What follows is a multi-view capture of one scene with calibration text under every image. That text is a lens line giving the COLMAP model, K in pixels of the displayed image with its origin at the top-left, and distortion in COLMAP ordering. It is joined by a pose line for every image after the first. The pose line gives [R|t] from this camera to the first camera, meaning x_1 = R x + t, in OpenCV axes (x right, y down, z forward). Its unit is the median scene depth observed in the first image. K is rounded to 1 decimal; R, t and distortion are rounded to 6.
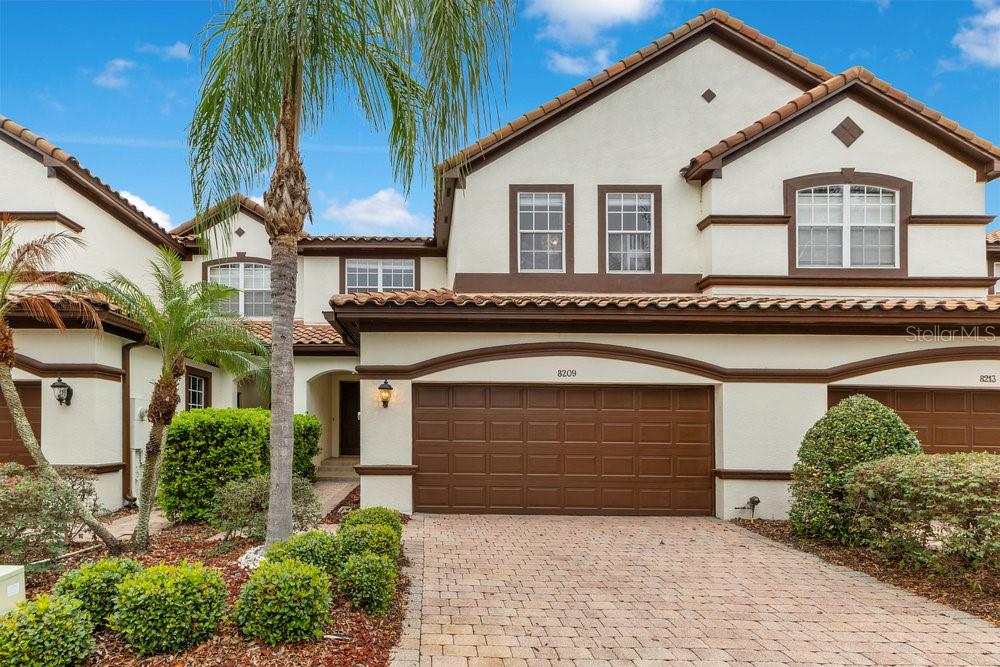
lens RADIAL K [[281.3, 0, 501.0], [0, 281.3, 387.4], [0, 0, 1]] dist [0.003258, 0.000027]
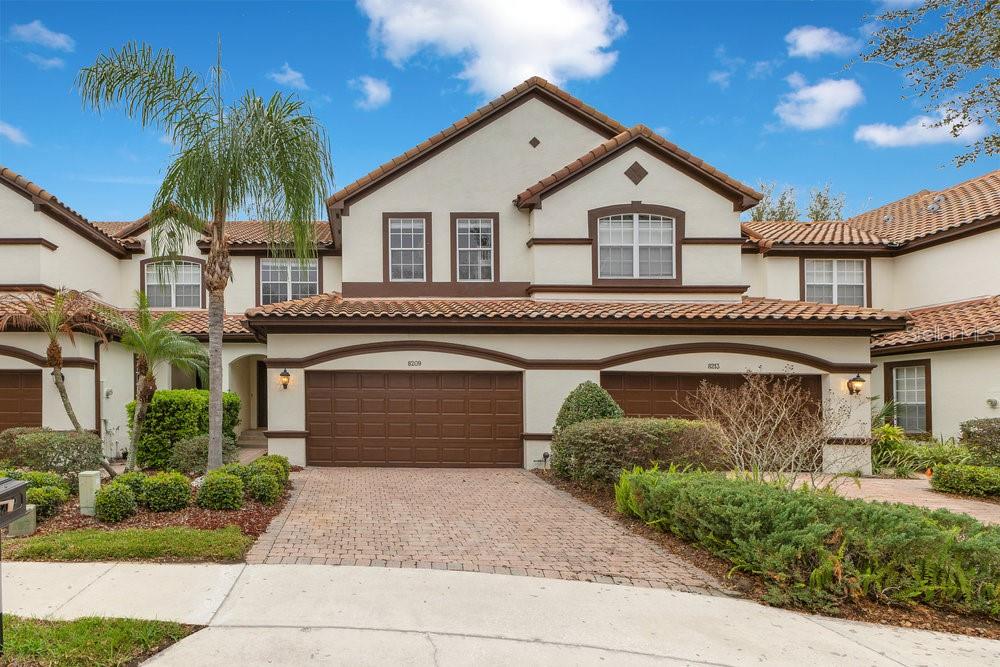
lens RADIAL K [[446.8, 0, 506.5], [0, 446.8, 334.8], [0, 0, 1]] dist [0.003850, -0.000373]
pose [[0.999061, -0.009494, -0.042270, 0.712903], [0.009427, 0.999954, -0.001803, -0.165905], [0.042285, 0.001403, 0.999105, -1.061445]]
